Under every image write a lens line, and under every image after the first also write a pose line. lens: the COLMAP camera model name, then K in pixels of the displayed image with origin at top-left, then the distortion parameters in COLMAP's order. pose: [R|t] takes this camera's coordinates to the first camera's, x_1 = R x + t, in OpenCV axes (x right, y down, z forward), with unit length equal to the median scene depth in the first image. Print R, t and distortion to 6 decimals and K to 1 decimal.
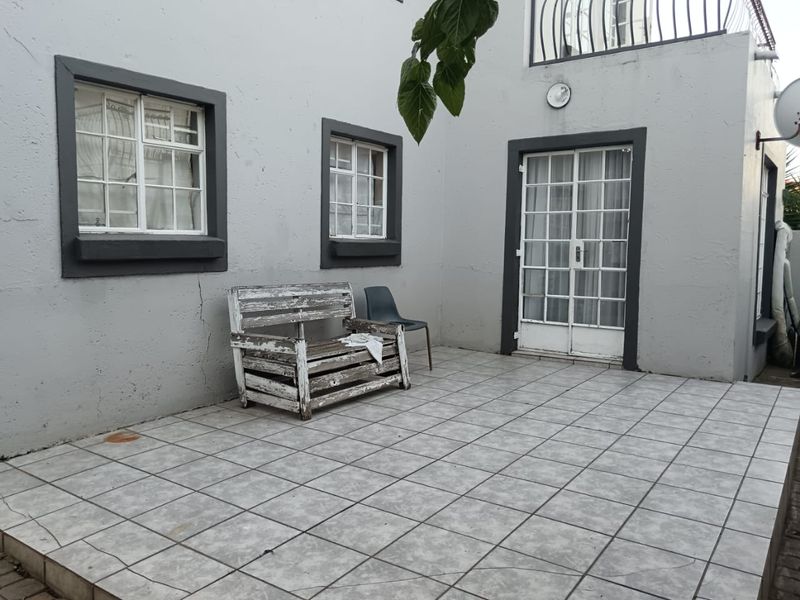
lens RADIAL K [[623.3, 0, 401.4], [0, 623.3, 299.4], [0, 0, 1]] dist [-0.000985, -0.003728]
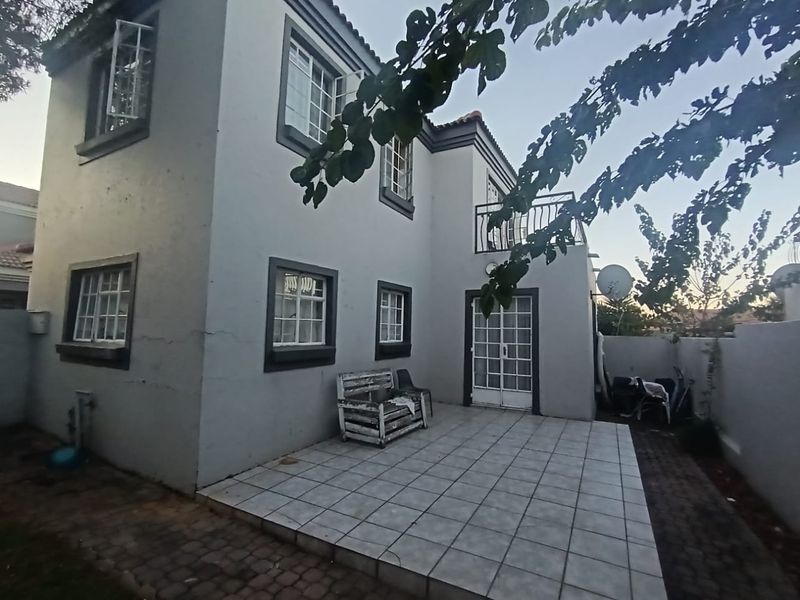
lens RADIAL K [[375.5, 0, 400.5], [0, 375.5, 301.2], [0, 0, 1]] dist [-0.006413, -0.001908]
pose [[0.994020, 0.019472, 0.107448, -0.214036], [-0.001662, 0.986556, -0.163413, -0.049274], [-0.109186, 0.162257, 0.980689, -0.142249]]
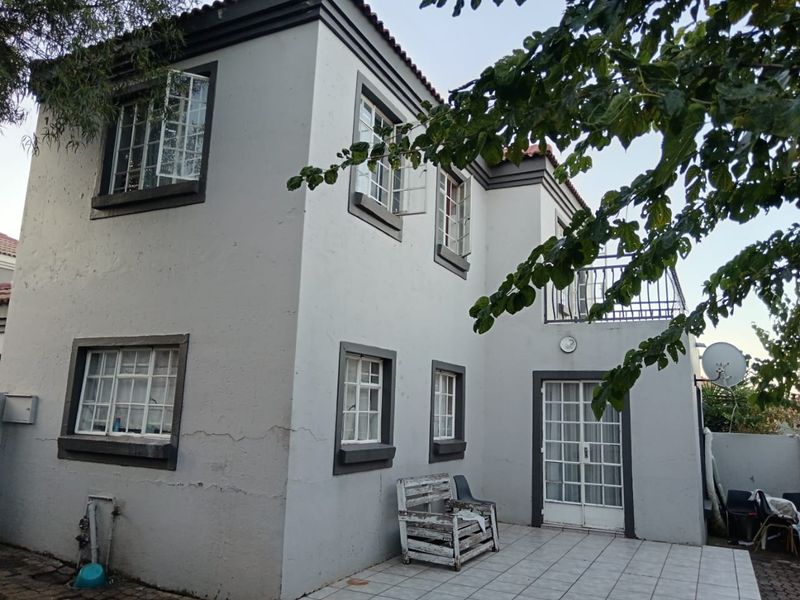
lens RADIAL K [[623.3, 0, 397.4], [0, 623.3, 296.5], [0, 0, 1]] dist [-0.000985, -0.003728]
pose [[0.988951, 0.052757, 0.138539, -0.509014], [-0.013879, 0.963378, -0.267789, -0.039616], [-0.147593, 0.262908, 0.953465, -0.560542]]
